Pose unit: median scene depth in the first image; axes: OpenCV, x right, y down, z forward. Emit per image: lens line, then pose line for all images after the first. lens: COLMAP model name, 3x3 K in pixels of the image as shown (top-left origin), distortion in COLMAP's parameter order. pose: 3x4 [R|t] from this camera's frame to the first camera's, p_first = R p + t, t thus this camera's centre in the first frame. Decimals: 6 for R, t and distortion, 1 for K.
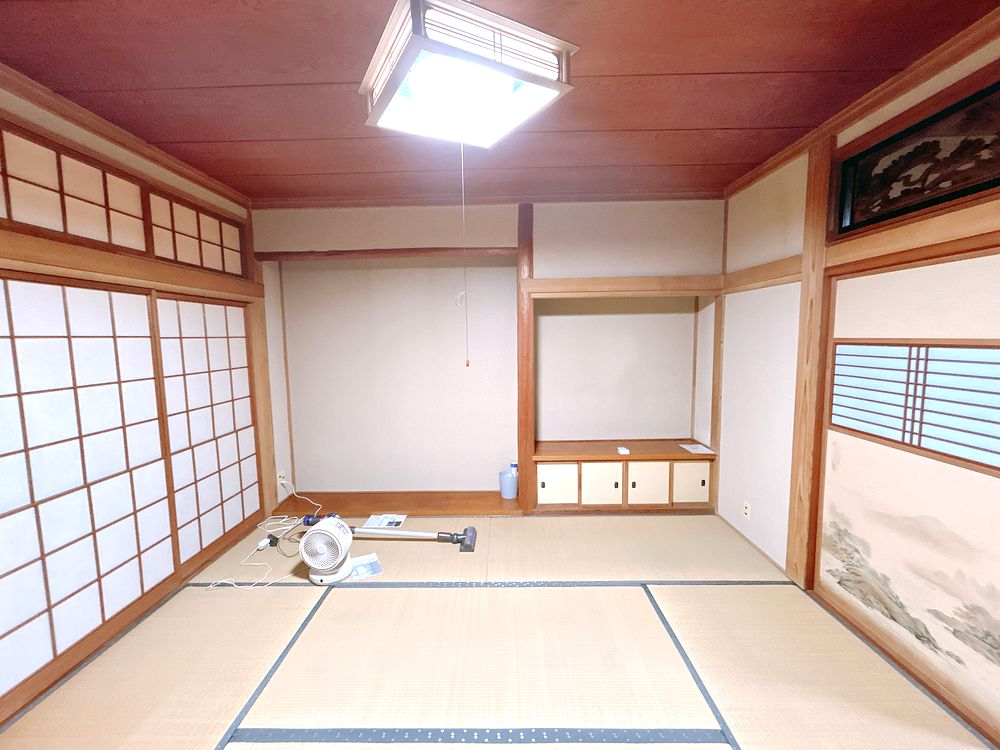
lens RADIAL K [[399.7, 0, 498.4], [0, 399.7, 374.0], [0, 0, 1]] dist [0.000671, 0.000141]
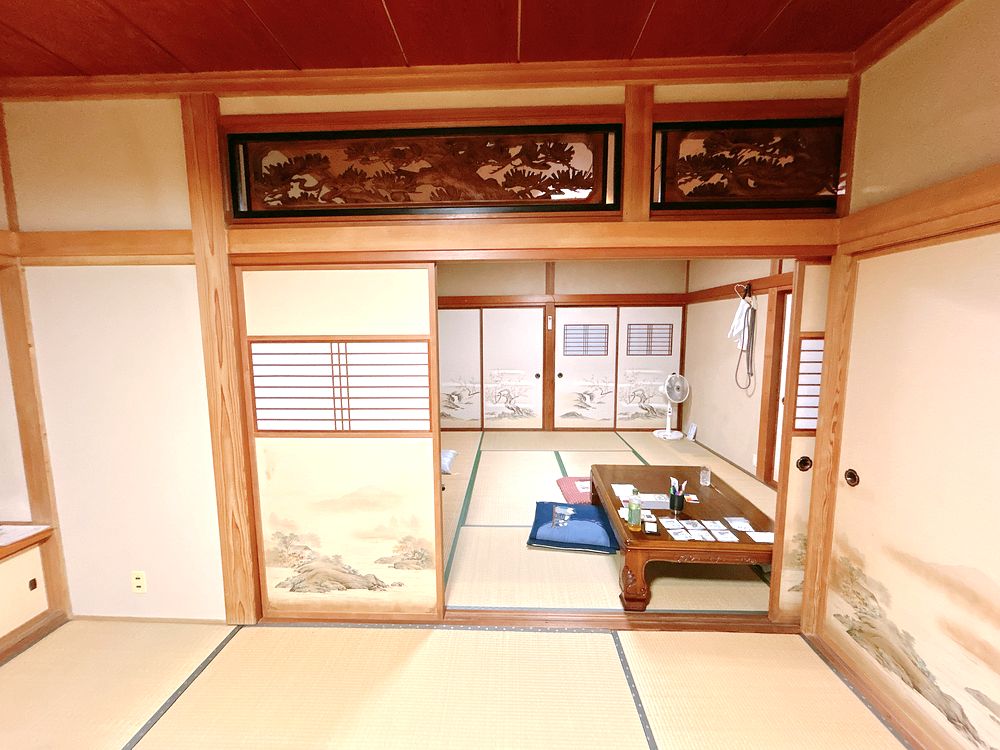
lens RADIAL K [[380.6, 0, 497.7], [0, 380.6, 367.8], [0, 0, 1]] dist [-0.000796, 0.000054]
pose [[0.022669, -0.090620, 0.995628, 0.001151], [0.100648, 0.991031, 0.087910, -0.038194], [-0.994664, 0.098215, 0.031587, 0.431292]]
